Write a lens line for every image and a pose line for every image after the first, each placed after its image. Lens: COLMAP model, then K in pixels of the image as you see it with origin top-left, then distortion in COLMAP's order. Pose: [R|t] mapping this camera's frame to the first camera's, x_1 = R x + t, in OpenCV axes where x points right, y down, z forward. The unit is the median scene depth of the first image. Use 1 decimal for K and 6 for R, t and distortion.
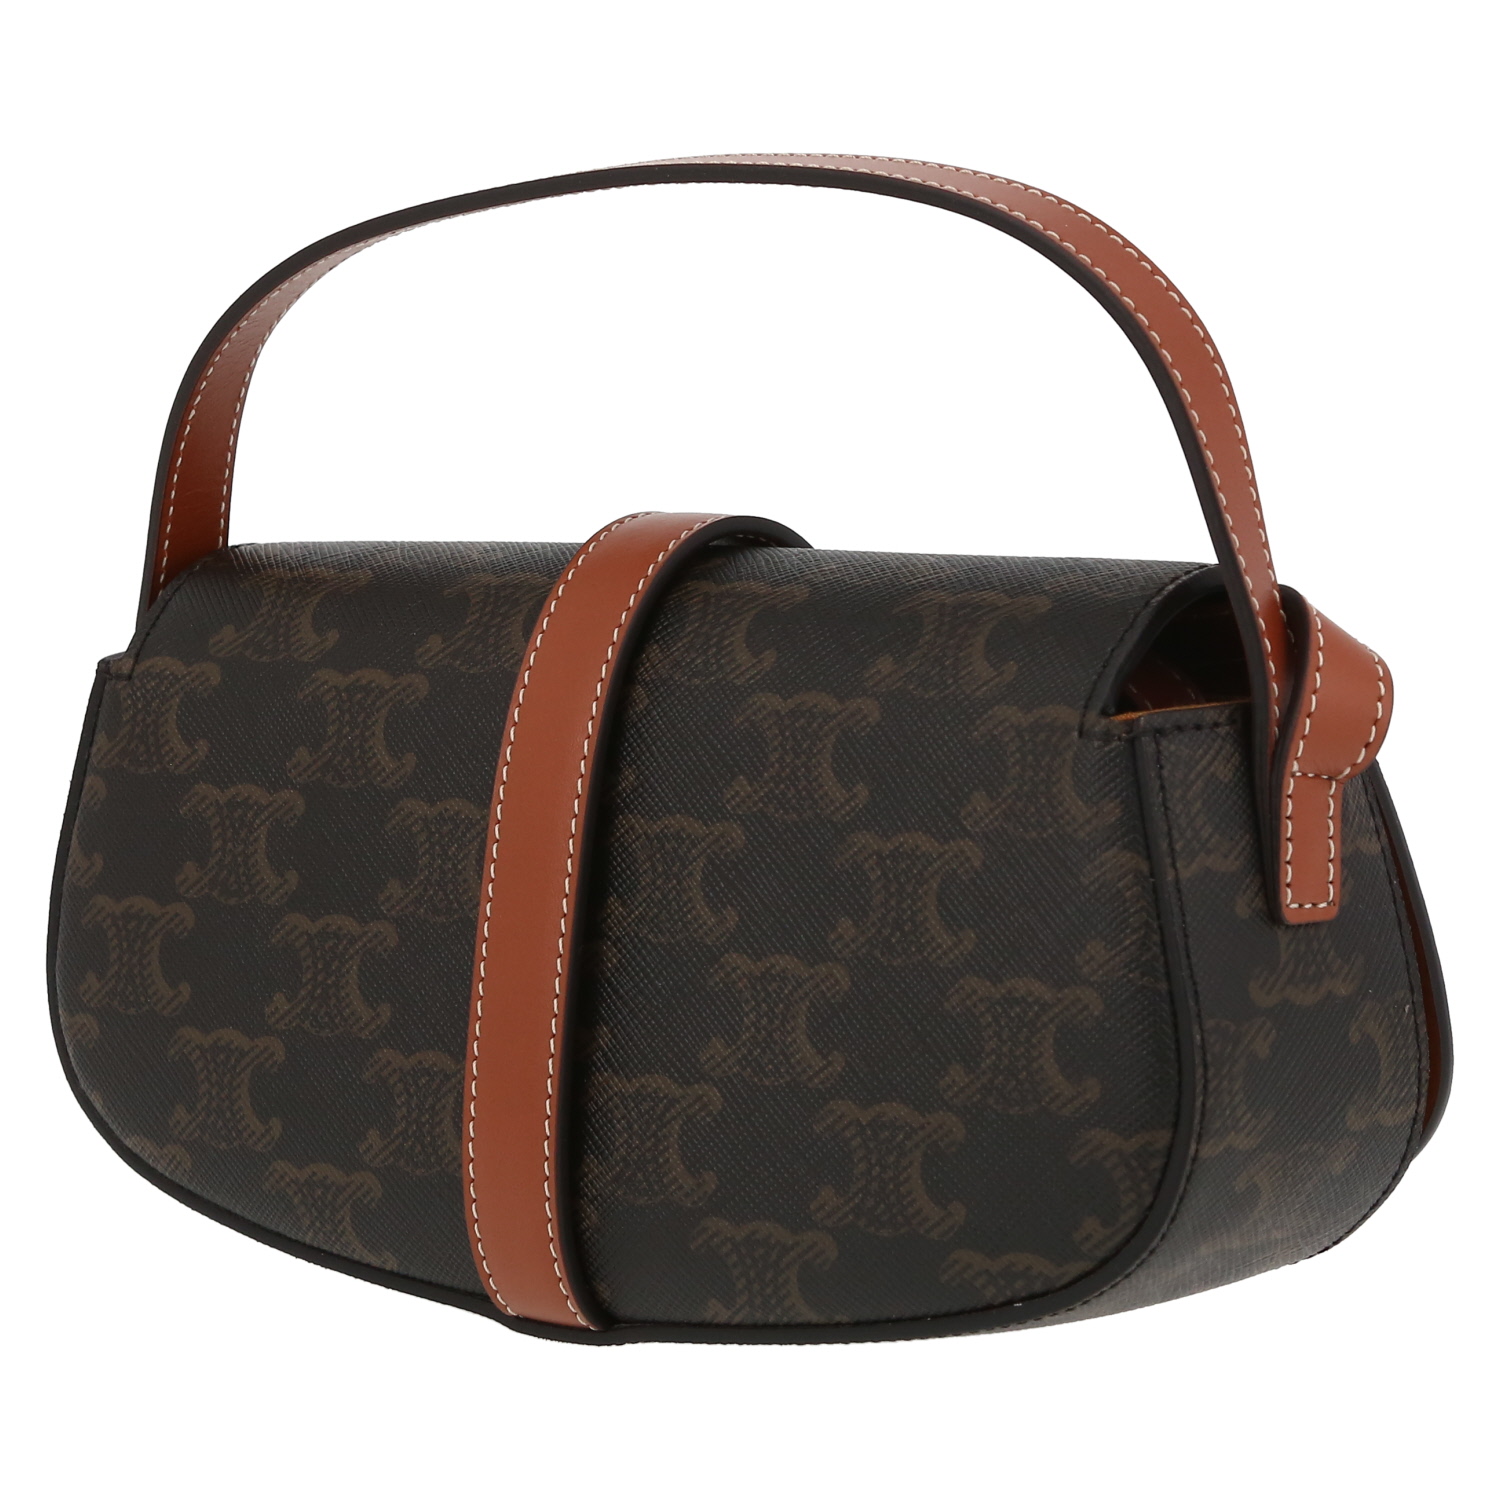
lens RADIAL K [[6145.5, 0, 750.0], [0, 6145.5, 750.0], [0, 0, 1]] dist [0.065909, 31.319865]
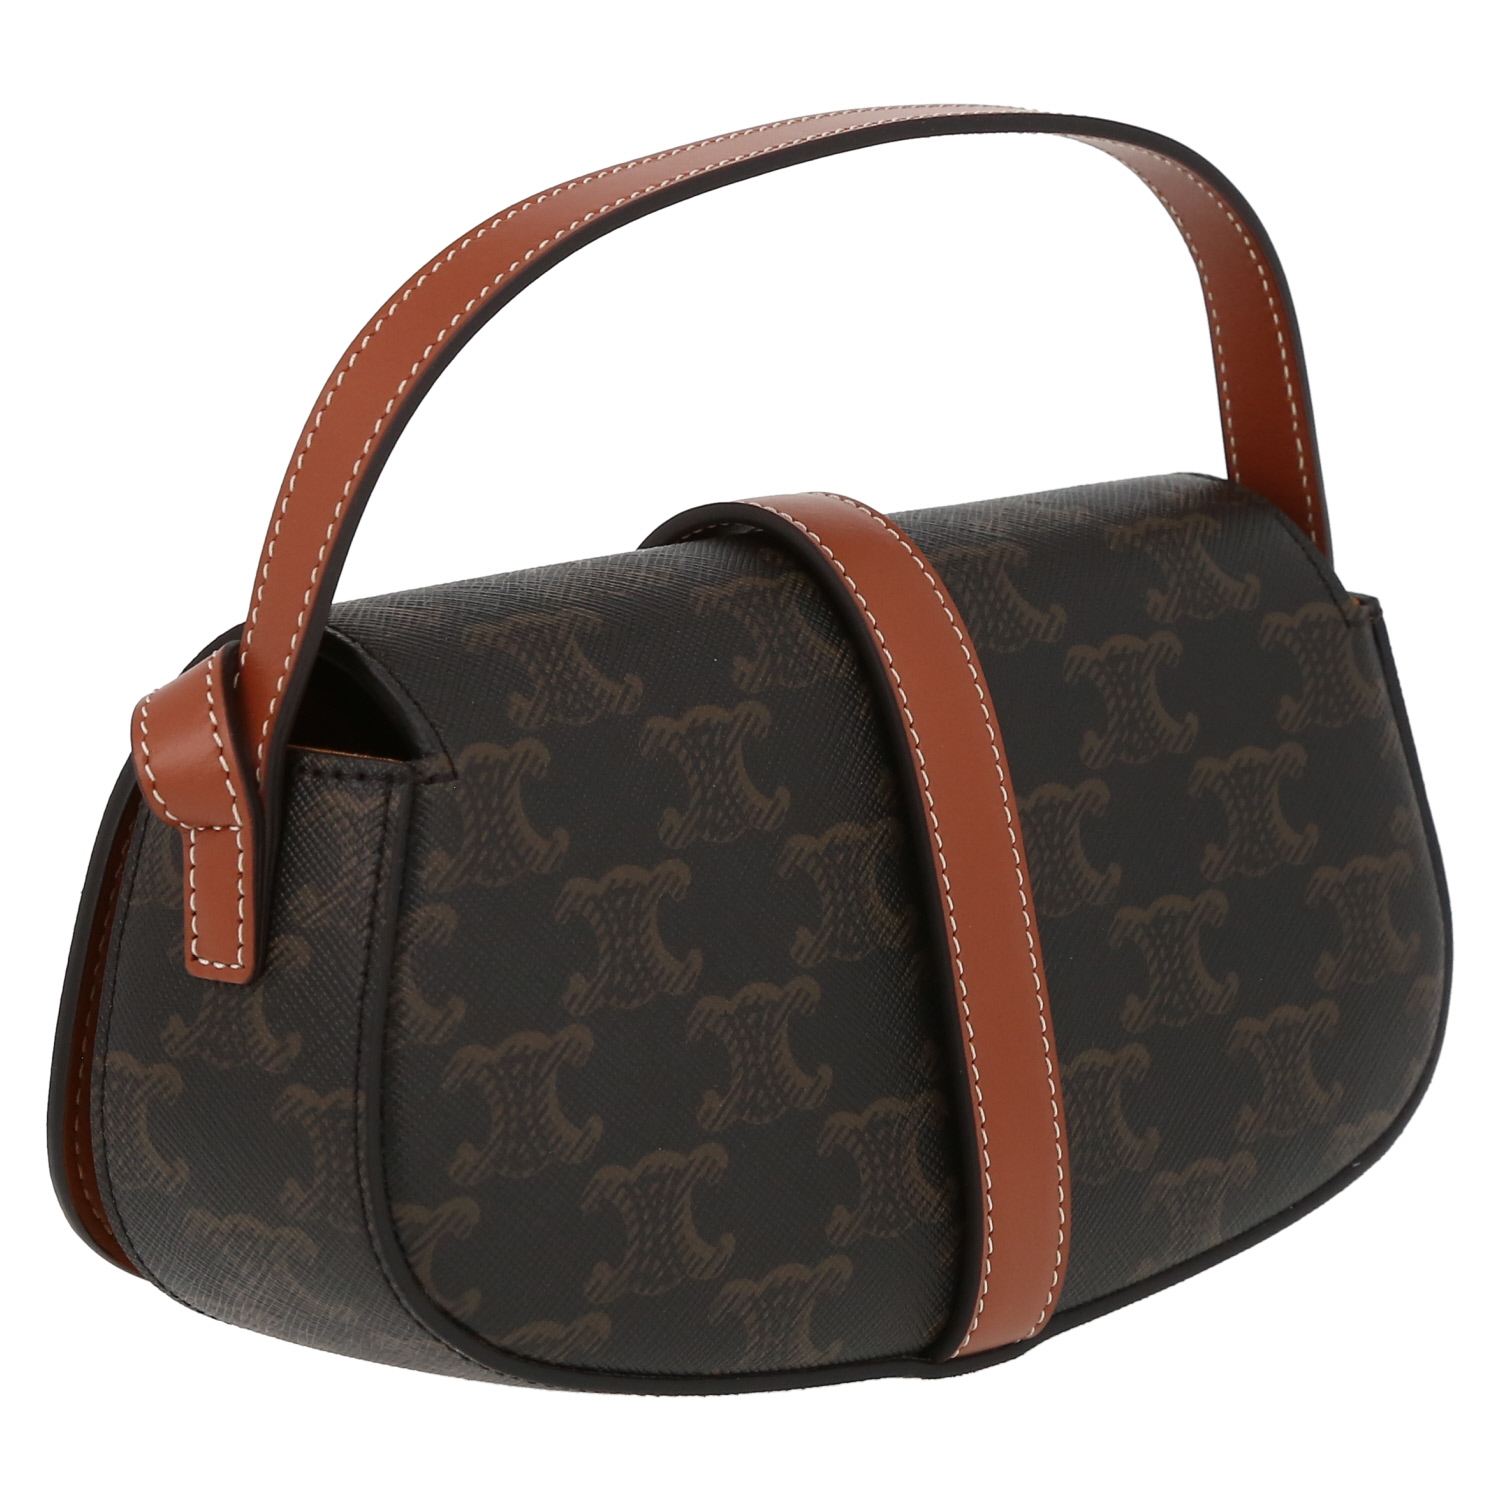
lens RADIAL K [[6145.5, 0, 750.0], [0, 6145.5, 750.0], [0, 0, 1]] dist [0.065909, 31.319865]
pose [[0.056701, -0.112310, 0.992054, -0.988159], [0.132858, 0.985664, 0.103993, -0.103156], [-0.989512, 0.125906, 0.070809, 0.987855]]
